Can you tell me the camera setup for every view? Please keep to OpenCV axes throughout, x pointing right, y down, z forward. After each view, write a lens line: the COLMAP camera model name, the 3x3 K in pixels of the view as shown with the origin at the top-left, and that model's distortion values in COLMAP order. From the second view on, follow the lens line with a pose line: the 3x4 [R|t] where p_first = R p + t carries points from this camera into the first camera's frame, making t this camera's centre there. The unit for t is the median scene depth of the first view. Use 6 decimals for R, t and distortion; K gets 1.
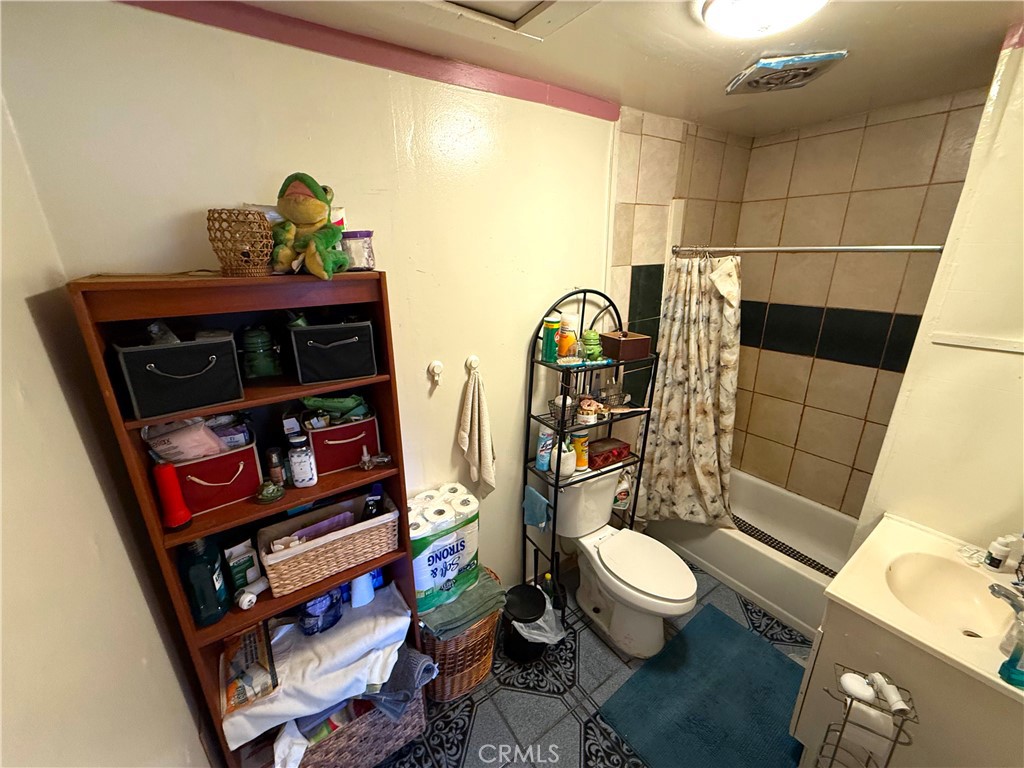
lens RADIAL K [[406.4, 0, 507.9], [0, 406.4, 382.4], [0, 0, 1]] dist [-0.001560, -0.000606]
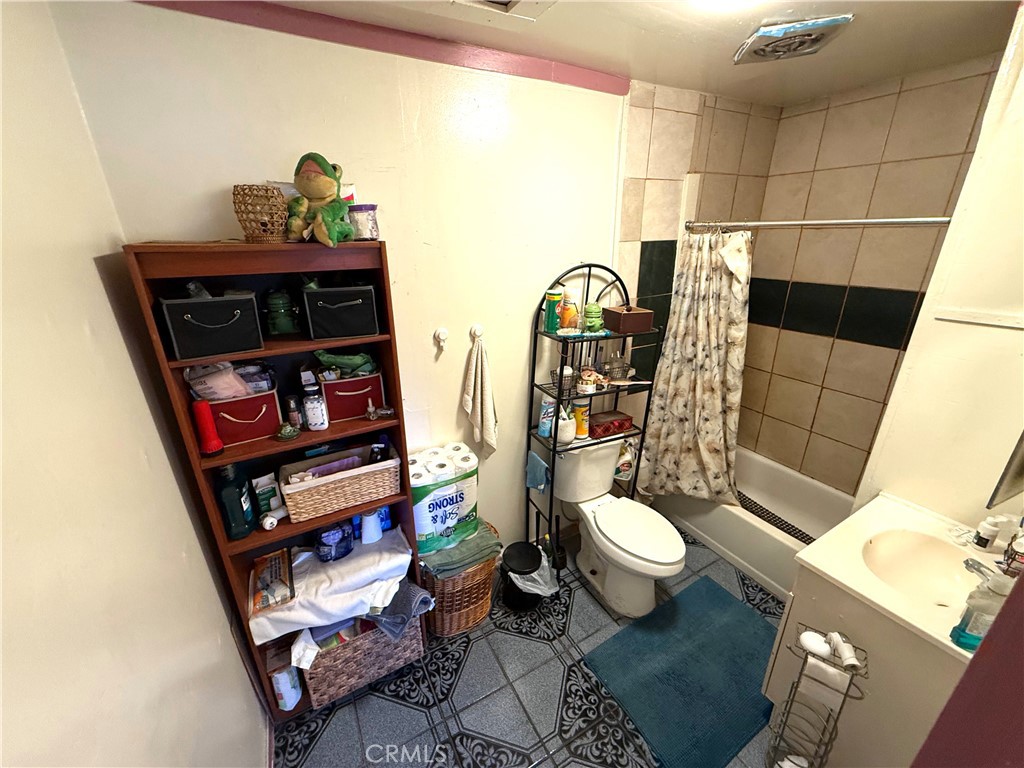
lens RADIAL K [[406.4, 0, 507.9], [0, 406.4, 382.4], [0, 0, 1]] dist [-0.001560, -0.000606]
pose [[0.994686, 0.034957, -0.096834, 0.112243], [-0.031029, 0.998645, 0.041774, 0.042683], [0.098163, -0.038547, 0.994423, -0.070516]]
